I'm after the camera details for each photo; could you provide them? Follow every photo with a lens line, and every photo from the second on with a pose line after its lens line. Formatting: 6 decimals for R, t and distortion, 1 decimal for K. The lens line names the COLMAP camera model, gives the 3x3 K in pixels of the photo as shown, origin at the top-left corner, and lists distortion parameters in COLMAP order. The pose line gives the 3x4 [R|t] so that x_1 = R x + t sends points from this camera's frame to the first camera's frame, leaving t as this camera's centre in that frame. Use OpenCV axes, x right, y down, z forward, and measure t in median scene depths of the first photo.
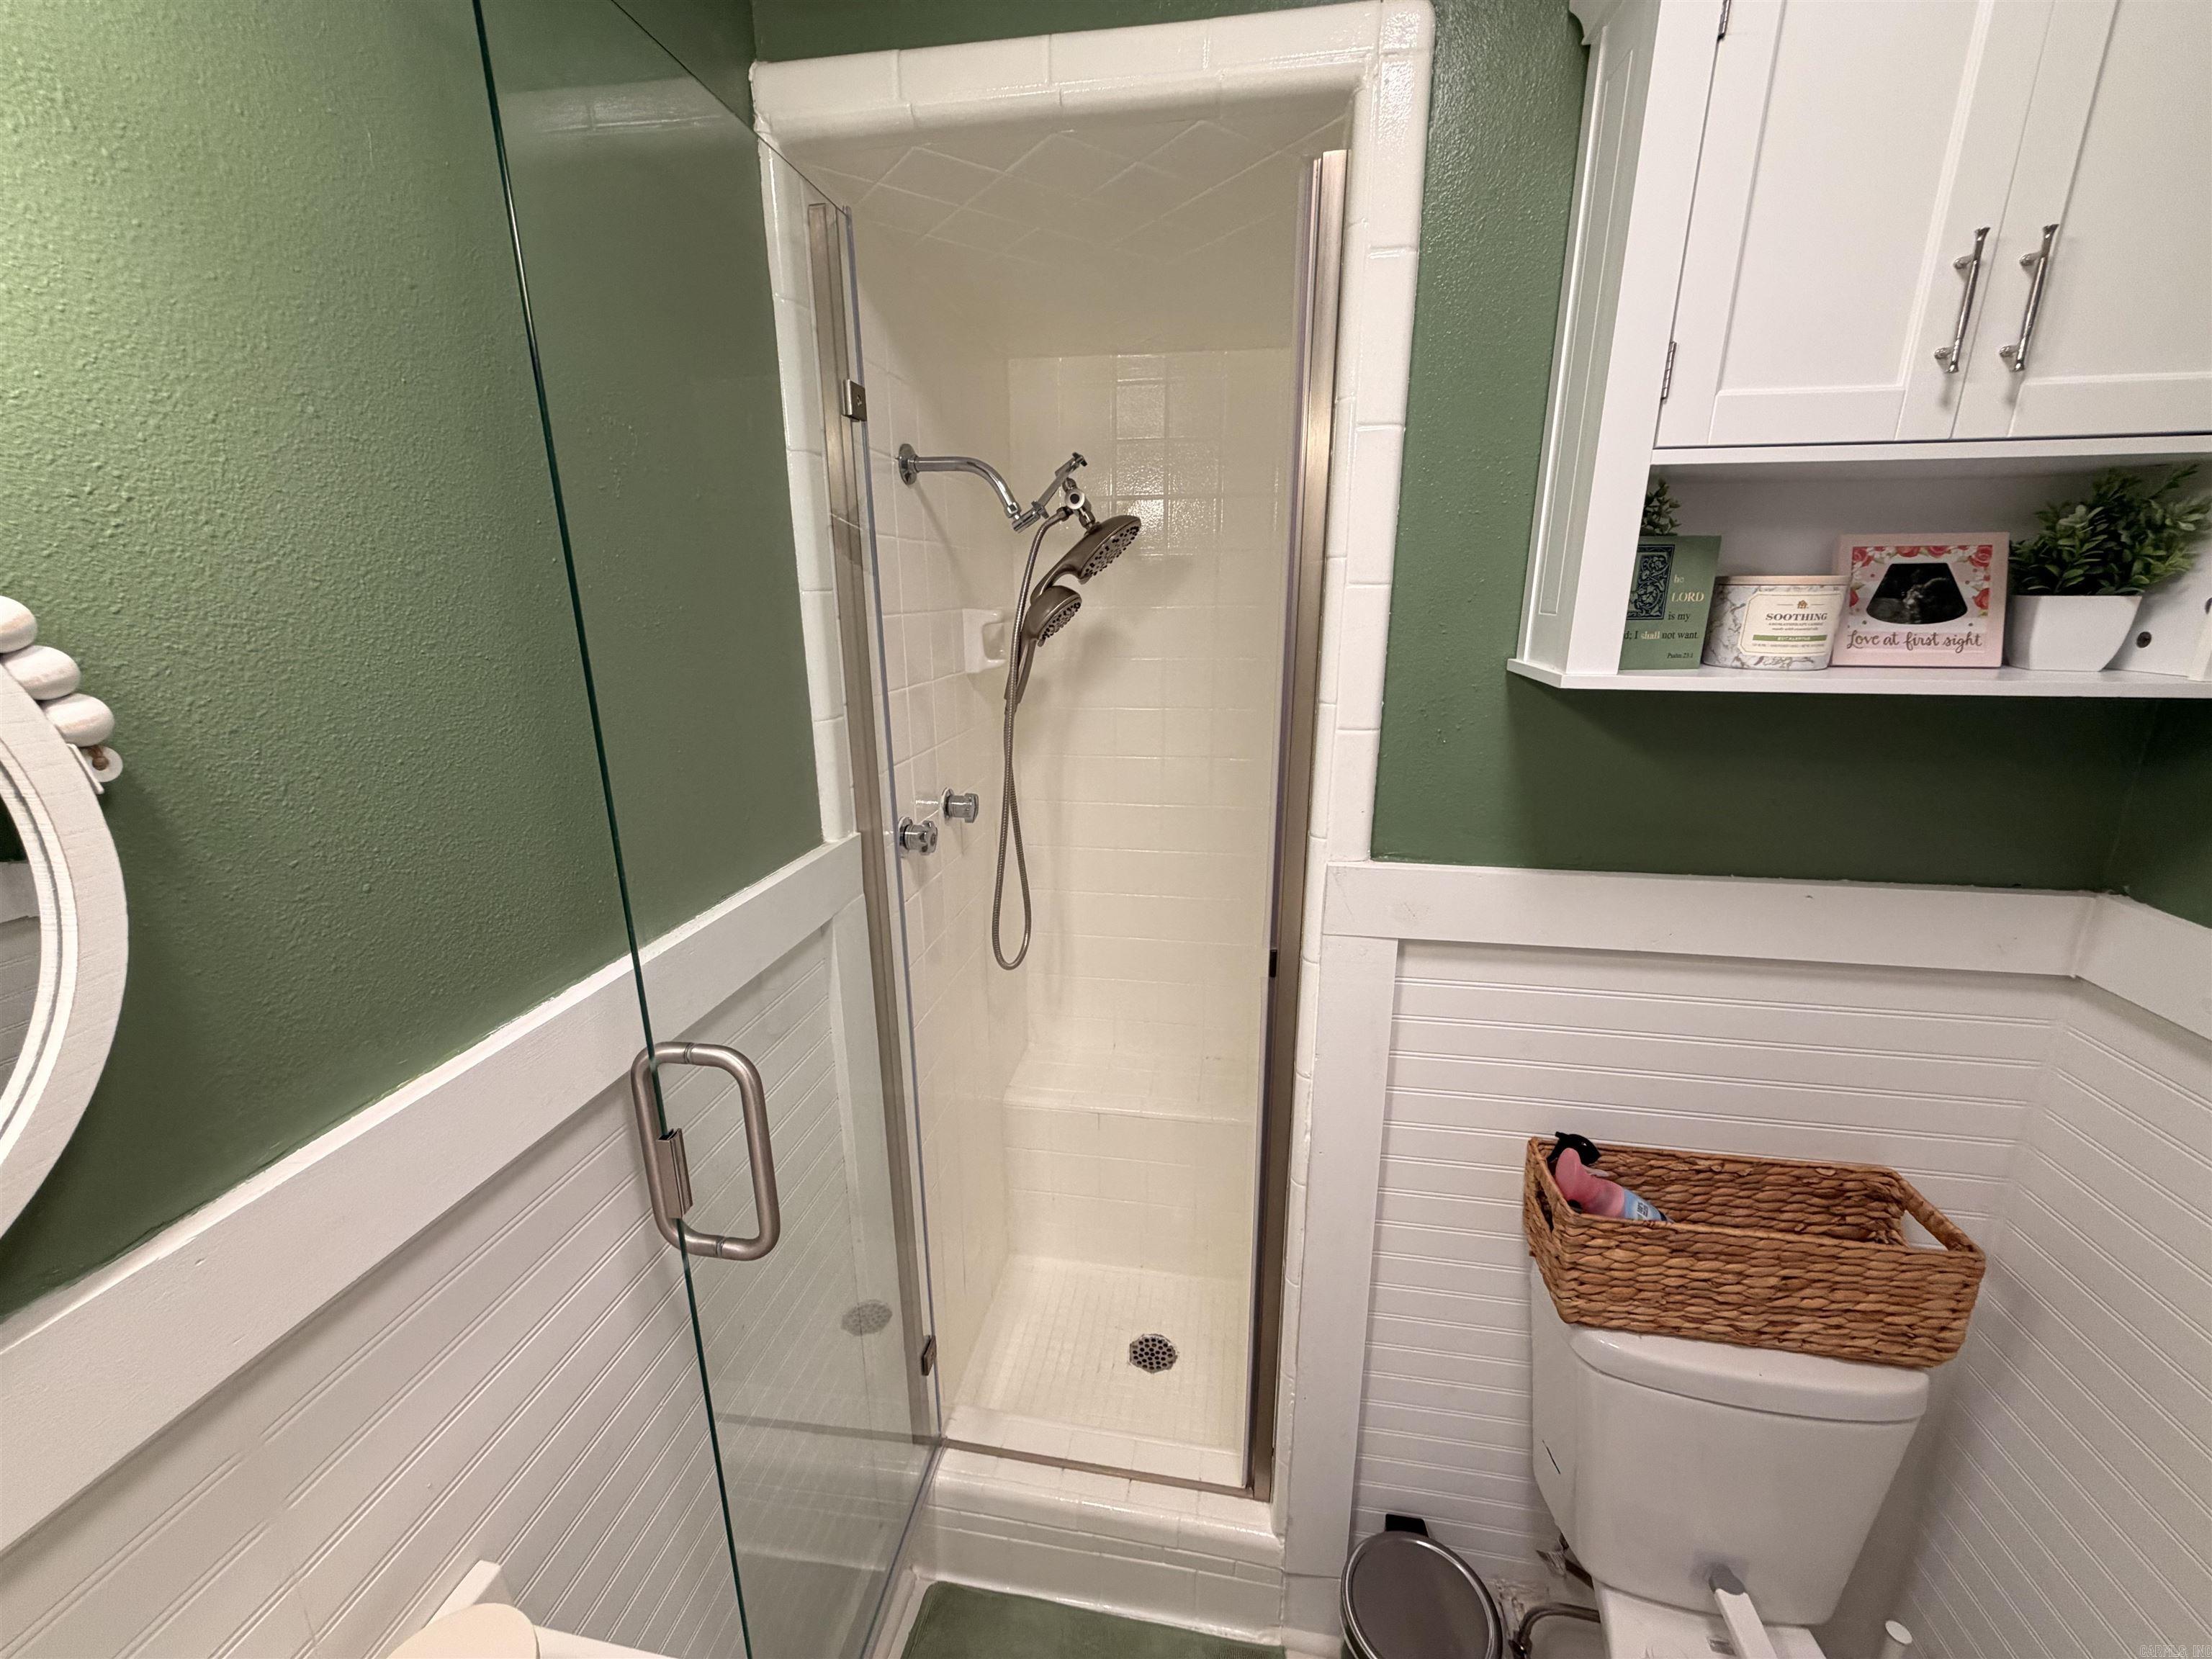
lens RADIAL K [[879.9, 0, 1097.7], [0, 879.9, 828.2], [0, 0, 1]] dist [0.000612, -0.000079]
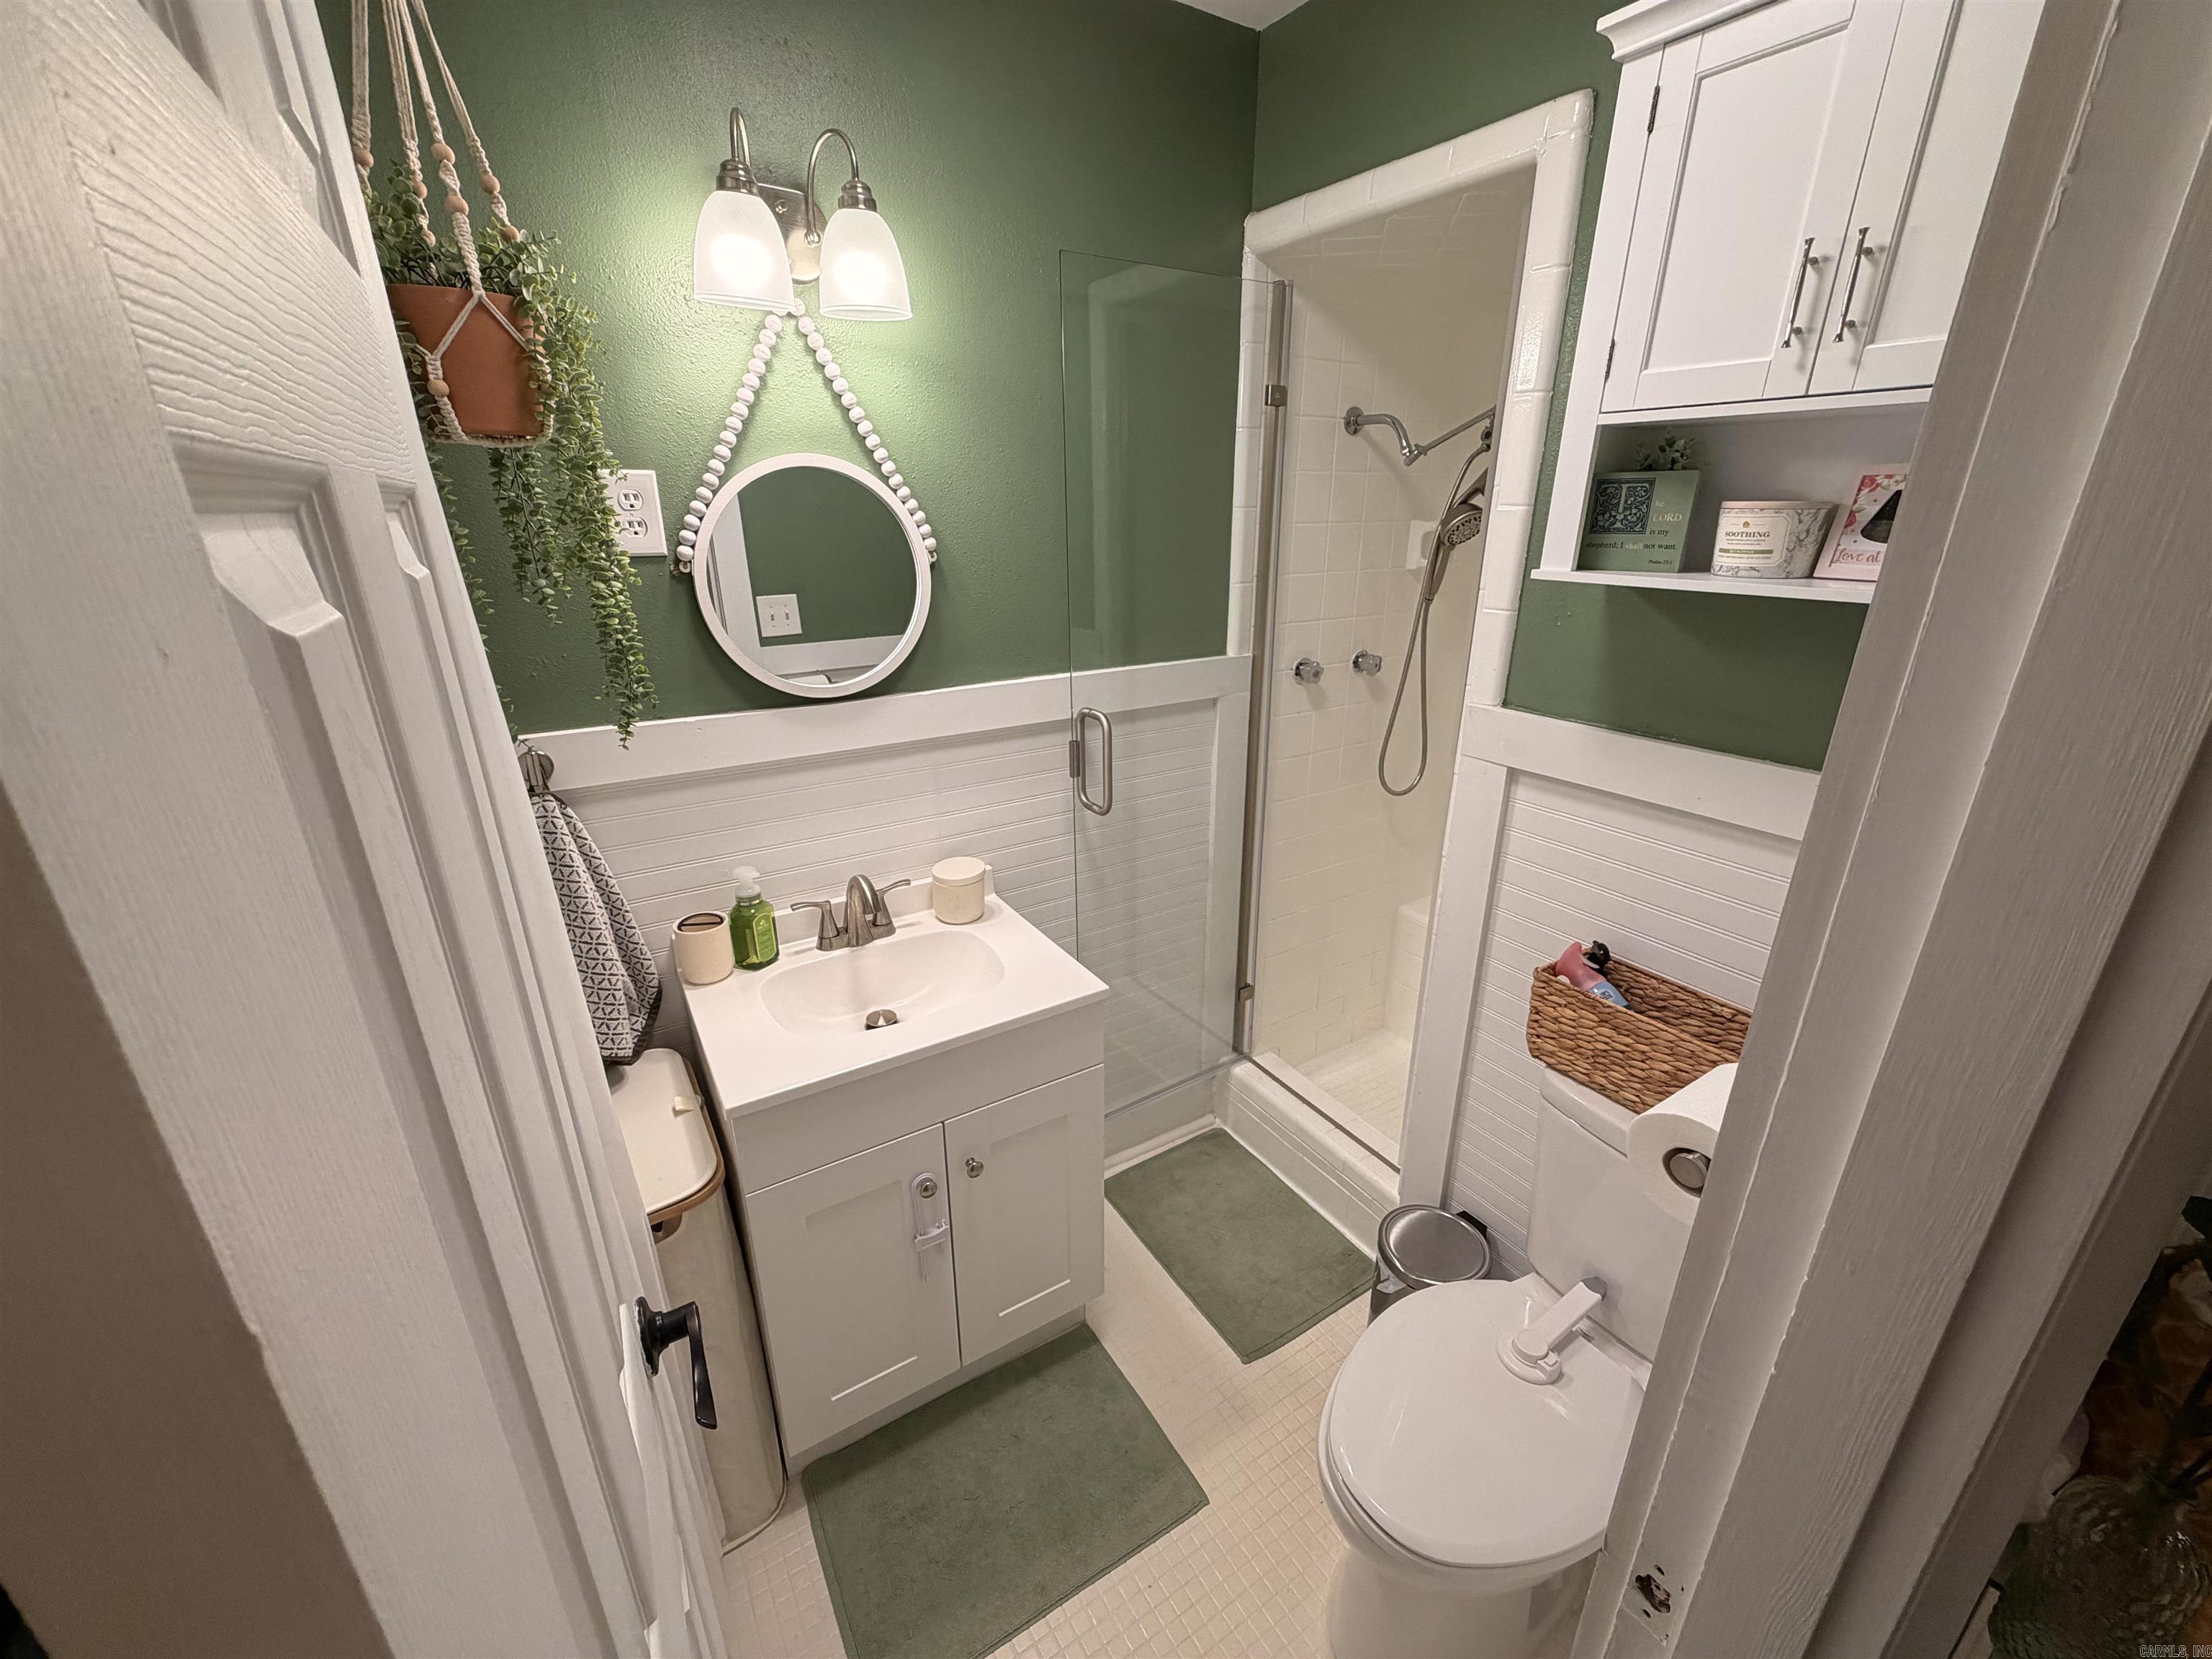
lens RADIAL K [[879.9, 0, 1097.7], [0, 879.9, 828.2], [0, 0, 1]] dist [0.000612, -0.000079]
pose [[0.669704, 0.258679, -0.696119, 0.983125], [-0.193357, 0.965780, 0.172866, 0.113799], [0.717014, 0.018830, 0.696804, -0.476651]]
